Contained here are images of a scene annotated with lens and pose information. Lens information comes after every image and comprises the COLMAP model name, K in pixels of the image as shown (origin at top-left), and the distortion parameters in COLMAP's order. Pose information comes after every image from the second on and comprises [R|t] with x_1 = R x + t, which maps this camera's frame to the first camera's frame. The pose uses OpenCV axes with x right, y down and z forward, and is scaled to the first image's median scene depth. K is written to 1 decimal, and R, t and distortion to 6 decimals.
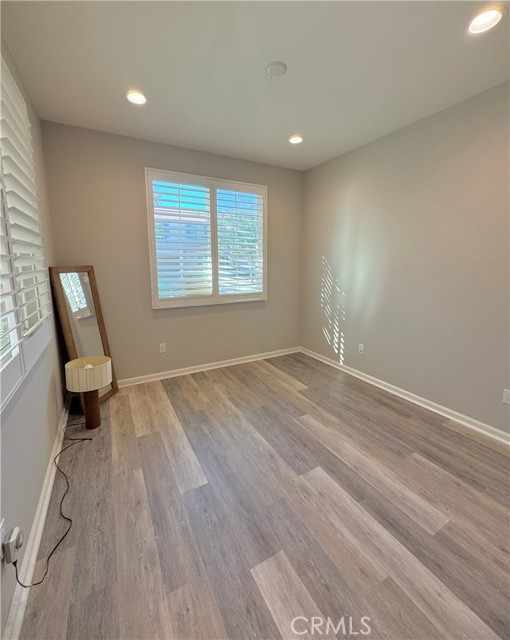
lens RADIAL K [[270.6, 0, 255.9], [0, 270.6, 300.4], [0, 0, 1]] dist [-0.000670, 0.000044]
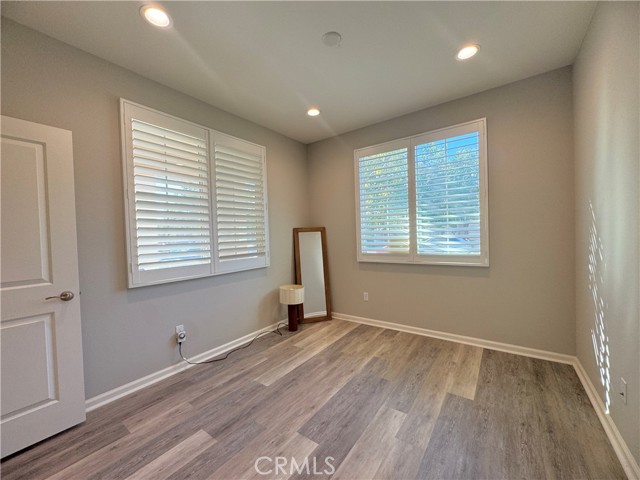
lens RADIAL K [[256.3, 0, 320.0], [0, 256.3, 240.0], [0, 0, 1]] dist [-0.001638, -0.000128]
pose [[0.420565, 0.006560, -0.907239, 0.731221], [-0.097032, 0.994564, -0.037790, -0.004630], [0.902059, 0.103925, 0.418915, 0.445259]]
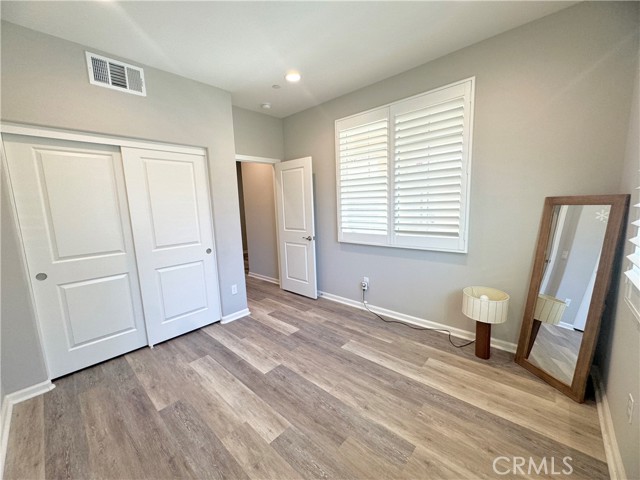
lens RADIAL K [[256.3, 0, 320.0], [0, 256.3, 240.0], [0, 0, 1]] dist [-0.001638, -0.000128]
pose [[-0.947583, 0.082408, -0.308698, 0.226735], [-0.005252, 0.962018, 0.272935, -0.202052], [0.319465, 0.260250, -0.911160, 1.471069]]
